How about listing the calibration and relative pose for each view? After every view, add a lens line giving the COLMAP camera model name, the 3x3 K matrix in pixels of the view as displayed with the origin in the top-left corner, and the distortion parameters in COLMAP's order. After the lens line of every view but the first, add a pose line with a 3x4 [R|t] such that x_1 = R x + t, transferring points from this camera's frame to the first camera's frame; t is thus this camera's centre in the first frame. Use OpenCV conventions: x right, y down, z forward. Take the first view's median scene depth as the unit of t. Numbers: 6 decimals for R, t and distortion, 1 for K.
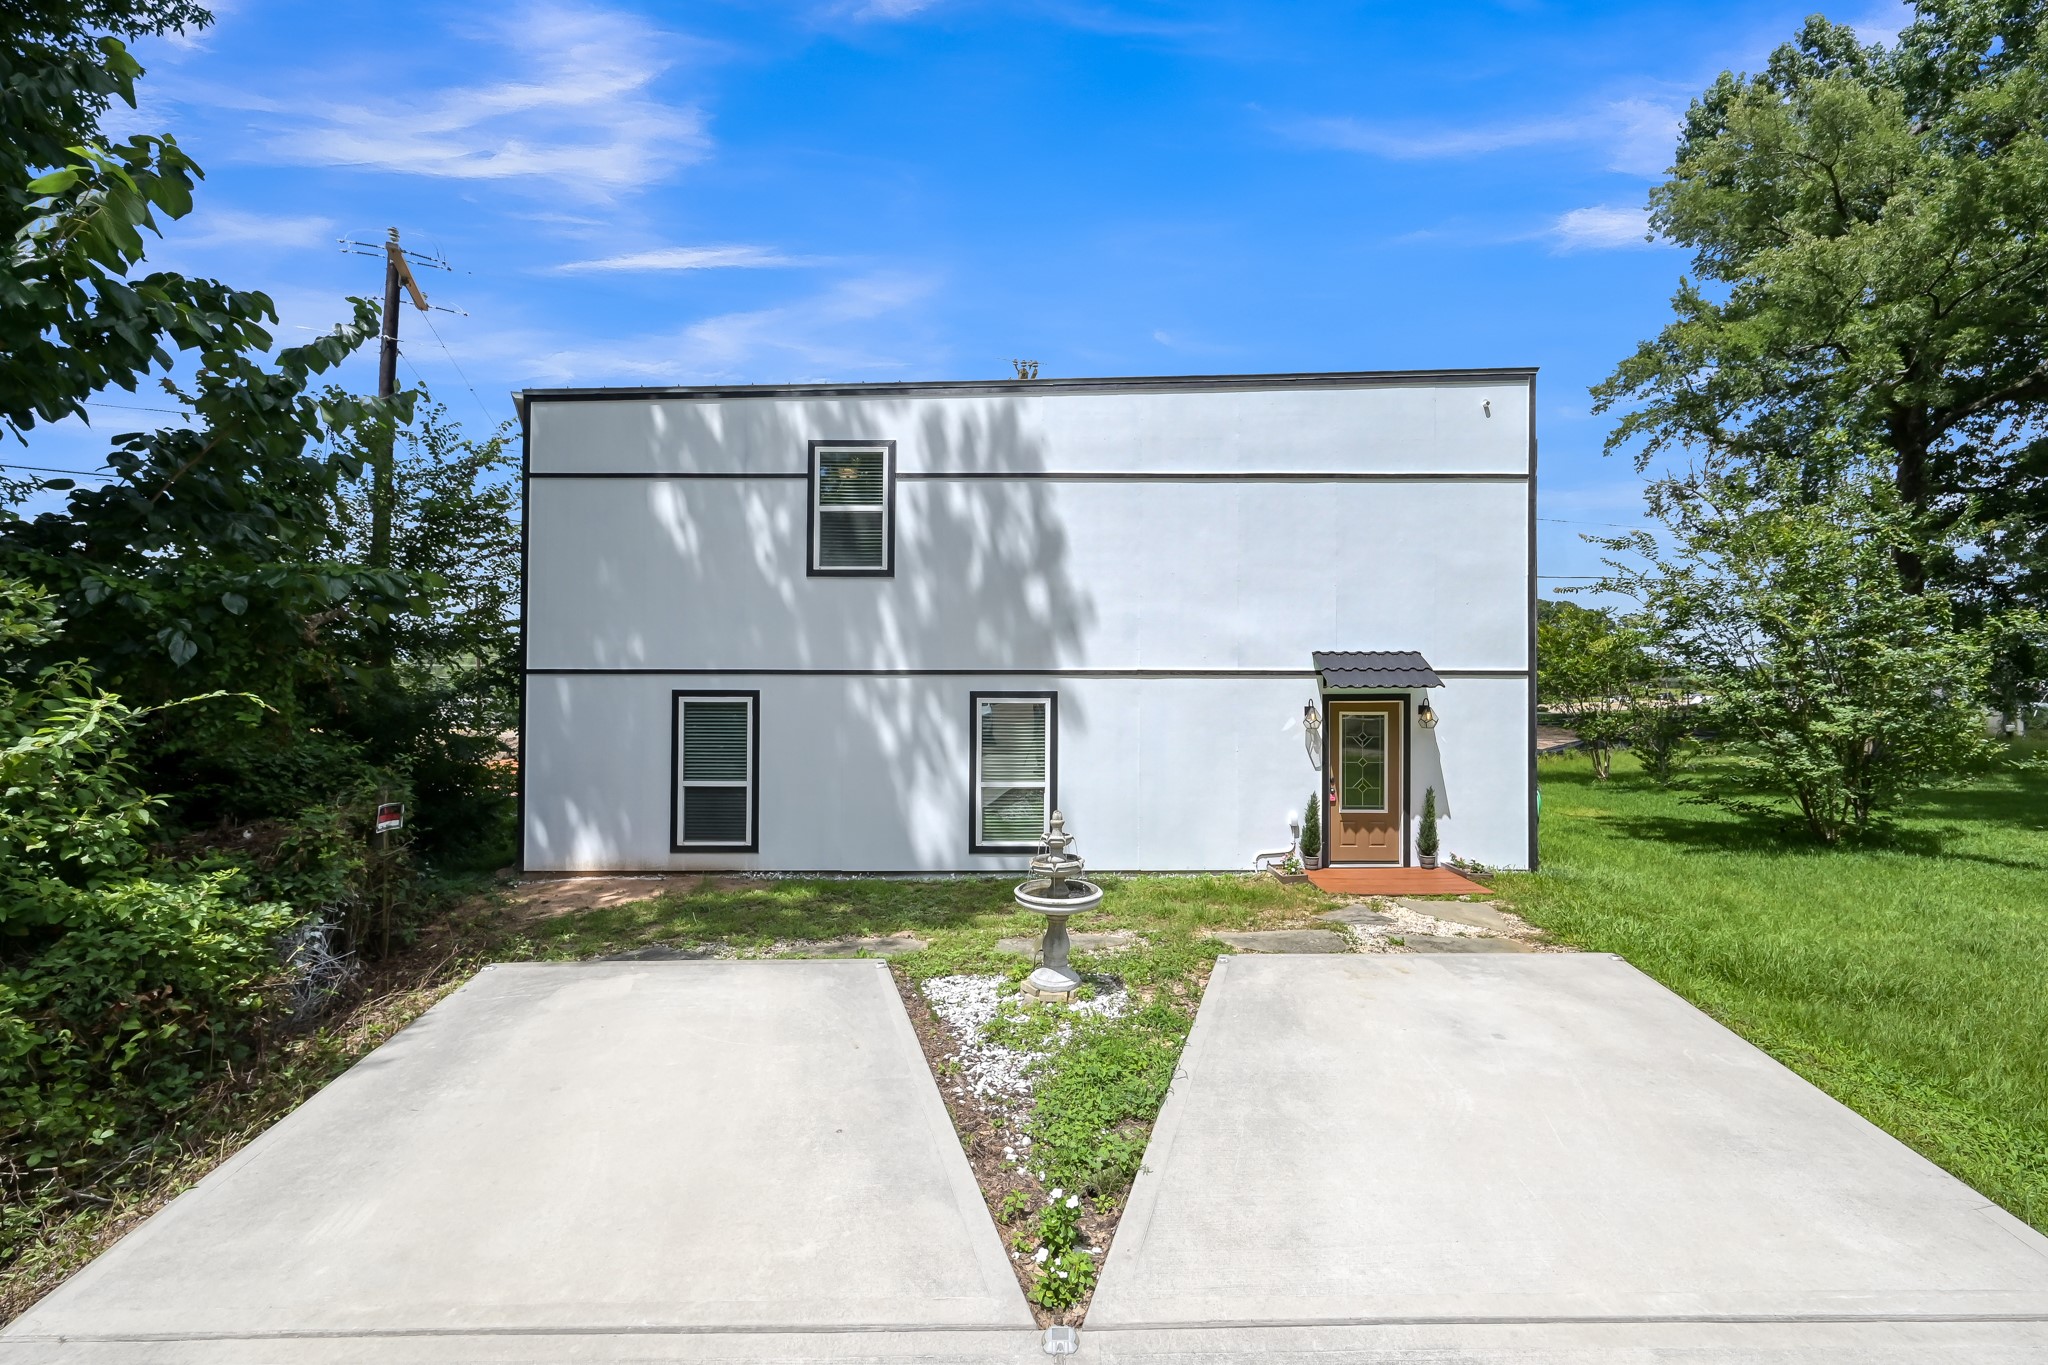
lens RADIAL K [[880.0, 0, 1024.0], [0, 880.0, 682.5], [0, 0, 1]] dist [0.000212, -0.000005]
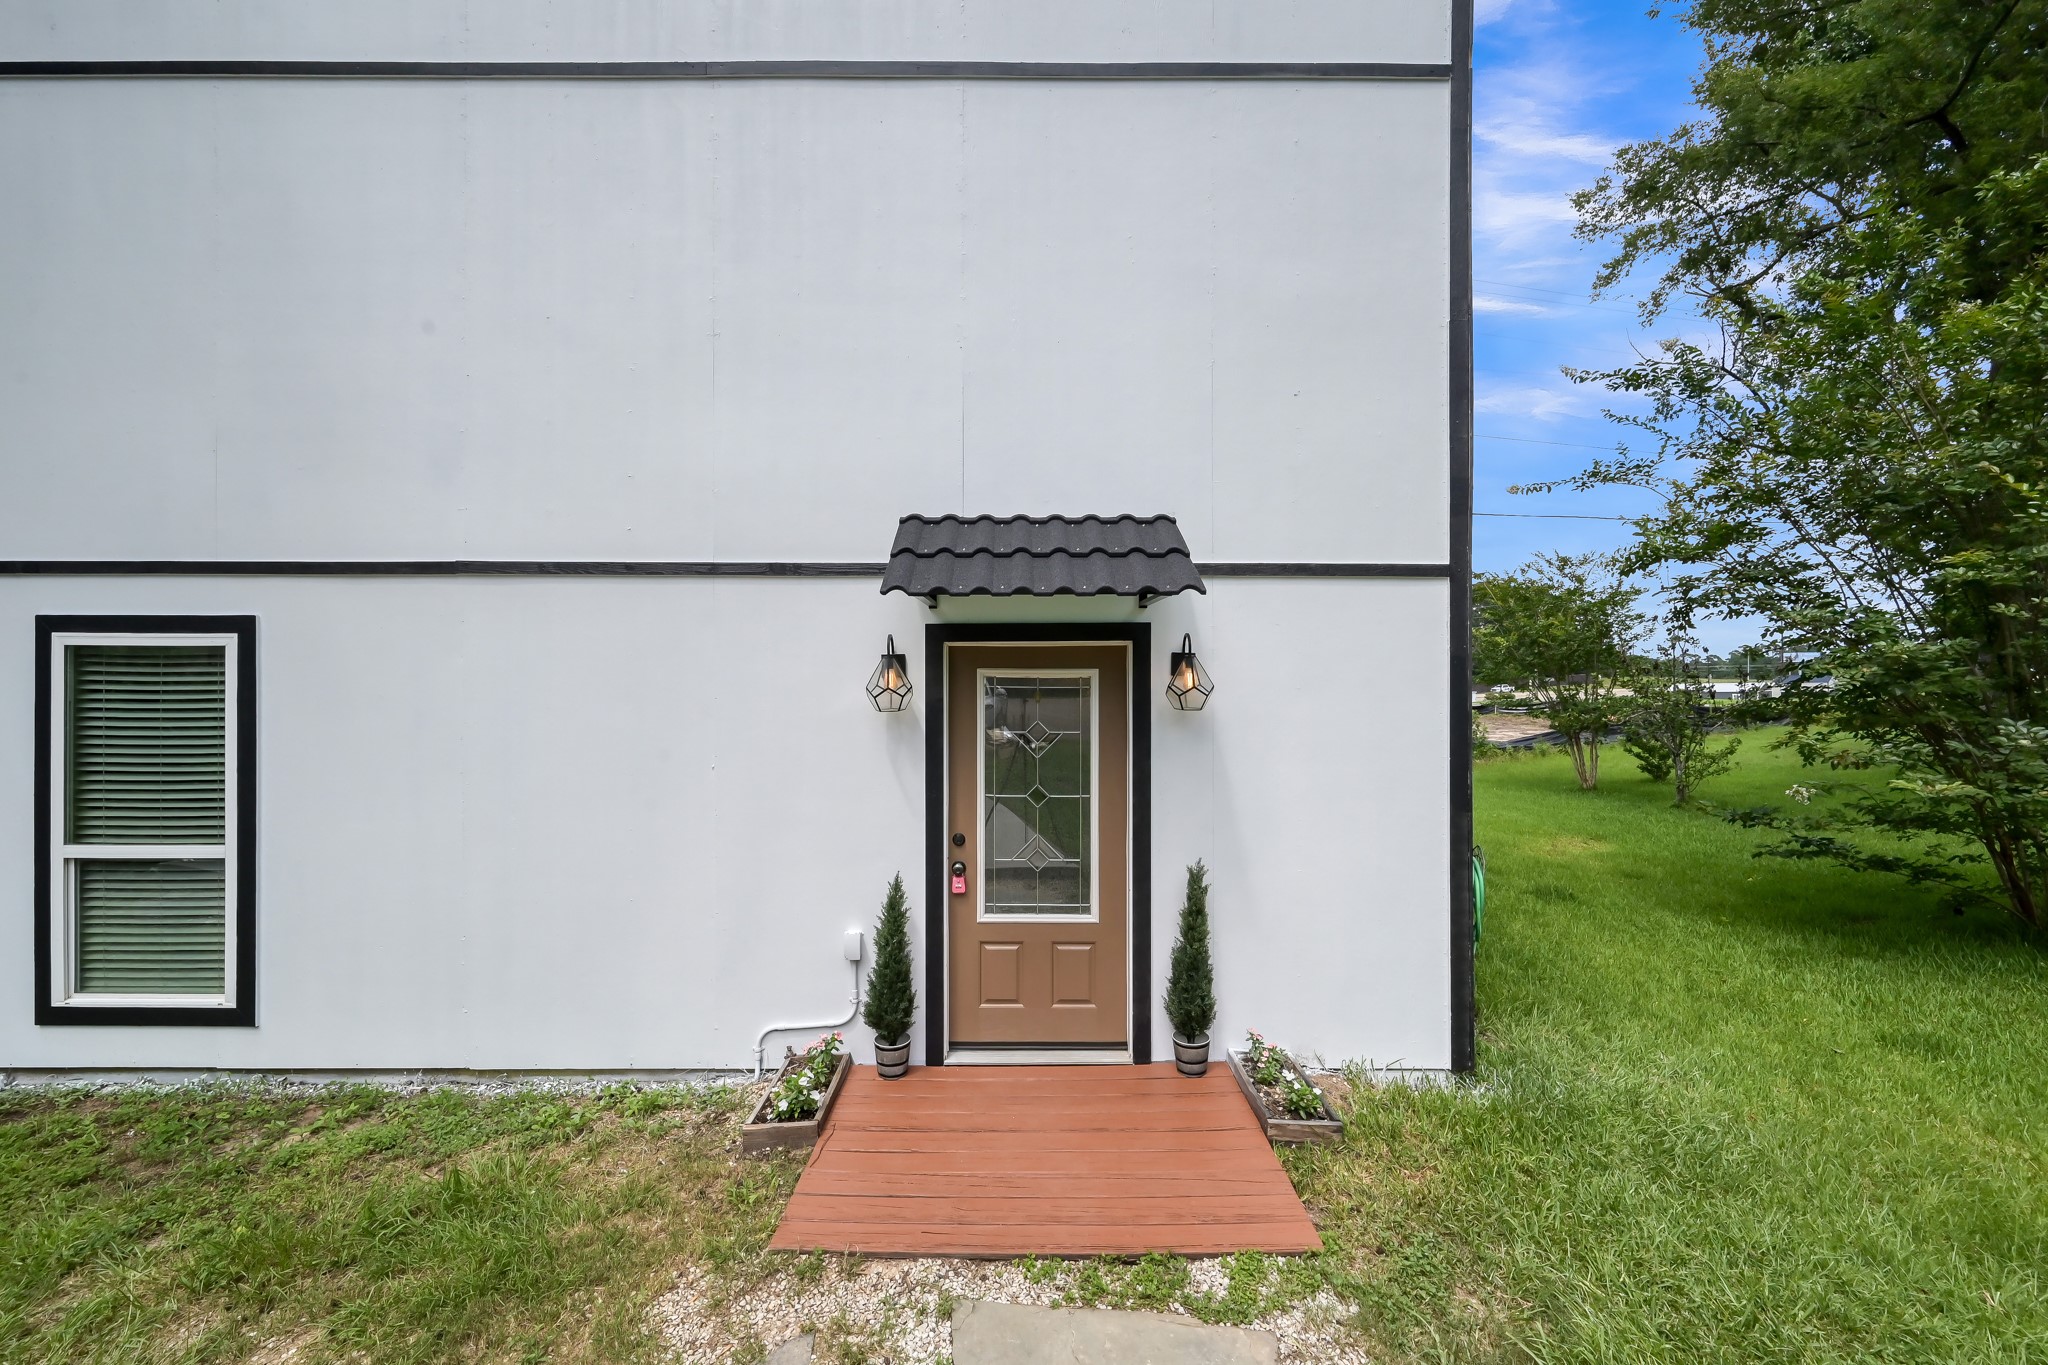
lens RADIAL K [[802.0, 0, 1030.7], [0, 802.0, 679.9], [0, 0, 1]] dist [-0.003515, -0.000218]
pose [[0.999963, -0.001068, -0.008539, 0.387696], [0.001098, 0.999993, 0.003538, 0.036717], [0.008535, -0.003548, 0.999957, 0.638319]]
